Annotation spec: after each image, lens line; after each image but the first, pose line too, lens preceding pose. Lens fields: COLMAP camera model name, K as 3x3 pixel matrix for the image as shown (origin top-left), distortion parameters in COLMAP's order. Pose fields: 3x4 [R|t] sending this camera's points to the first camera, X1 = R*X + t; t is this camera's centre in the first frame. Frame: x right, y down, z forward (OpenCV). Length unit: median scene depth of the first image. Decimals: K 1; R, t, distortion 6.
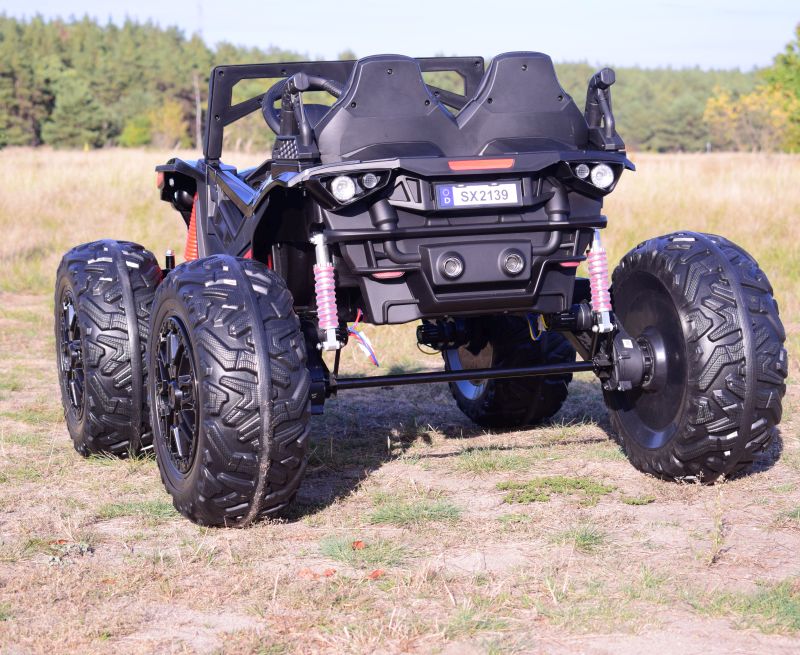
lens RADIAL K [[2069.5, 0, 400.0], [0, 2069.5, 327.5], [0, 0, 1]] dist [-0.029535, 0.991464]
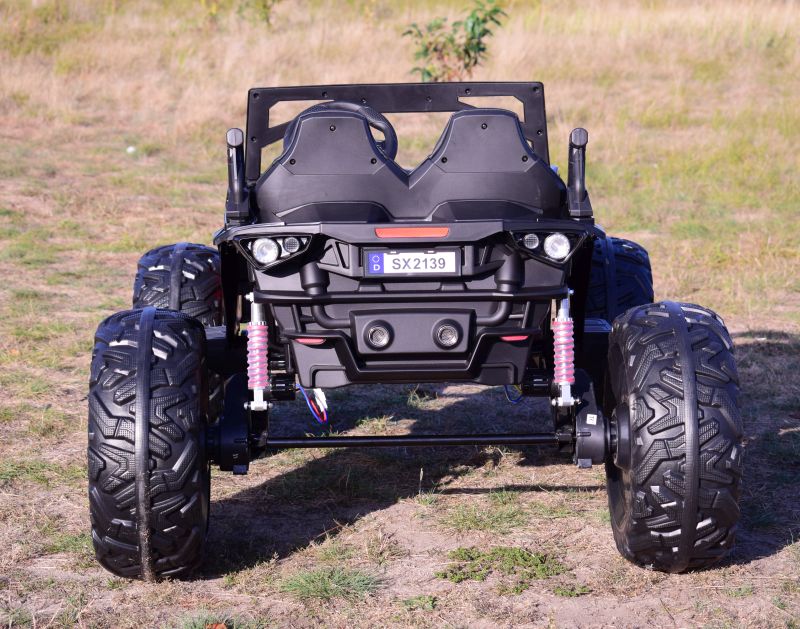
lens RADIAL K [[2046.4, 0, 400.0], [0, 2046.4, 314.5], [0, 0, 1]] dist [0.015757, 0.062202]
pose [[0.959799, 0.073308, -0.270945, 0.291107], [-0.054862, 0.995669, 0.075049, -0.110992], [0.275273, -0.057168, 0.959665, 0.087936]]
